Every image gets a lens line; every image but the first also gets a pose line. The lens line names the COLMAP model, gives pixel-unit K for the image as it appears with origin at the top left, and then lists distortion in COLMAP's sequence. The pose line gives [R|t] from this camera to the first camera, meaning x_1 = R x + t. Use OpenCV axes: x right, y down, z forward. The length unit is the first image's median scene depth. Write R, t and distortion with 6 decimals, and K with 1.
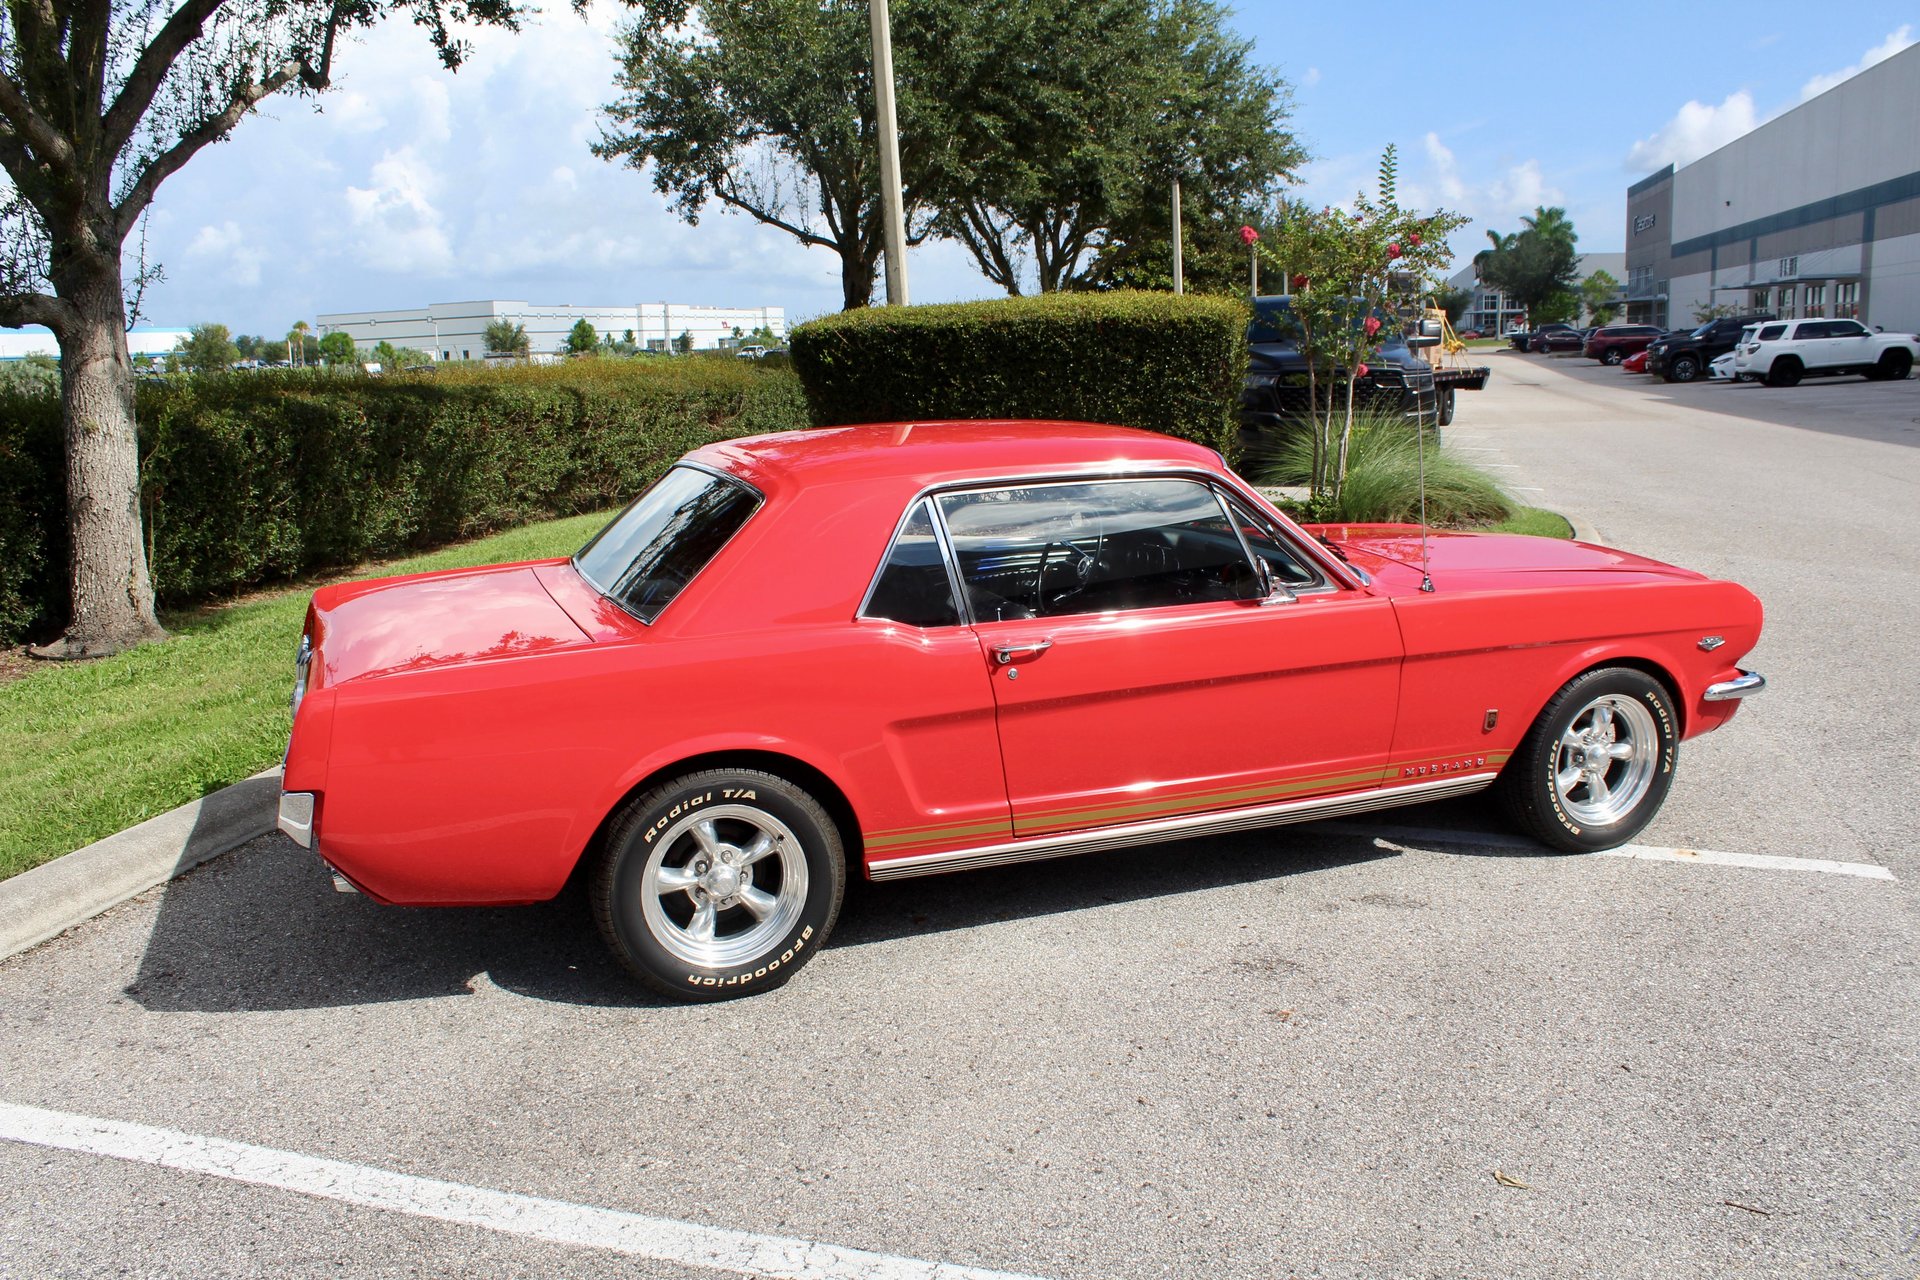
lens RADIAL K [[1602.6, 0, 949.9], [0, 1602.6, 650.2], [0, 0, 1]] dist [-0.169282, 0.149712]
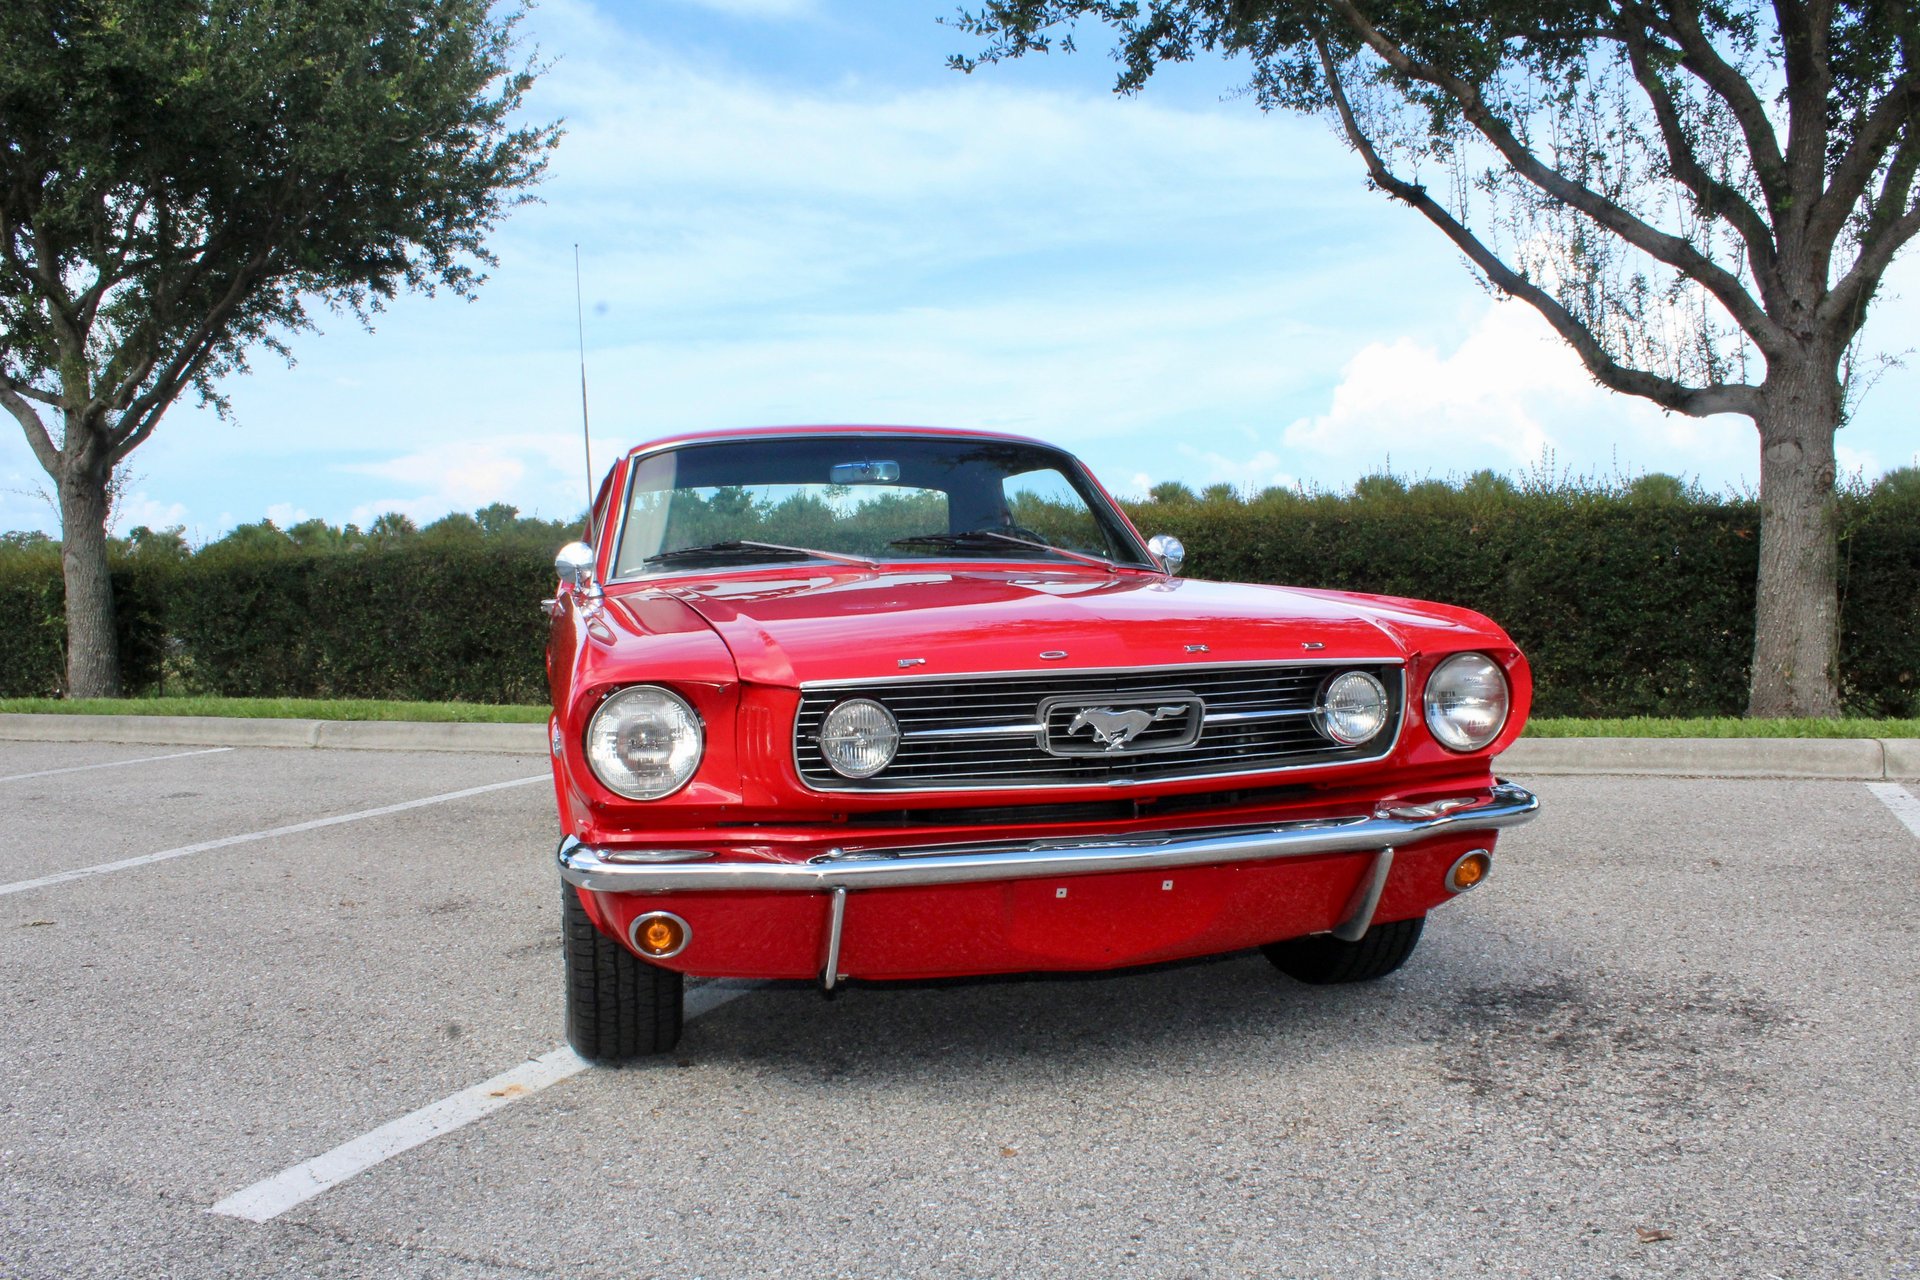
lens RADIAL K [[1602.6, 0, 960.6], [0, 1602.6, 645.4], [0, 0, 1]] dist [-0.169282, 0.149712]
pose [[-0.111924, 0.070107, -0.991241, 0.461794], [-0.176106, 0.980320, 0.089219, -0.050740], [0.977988, 0.184549, -0.097375, 0.540024]]
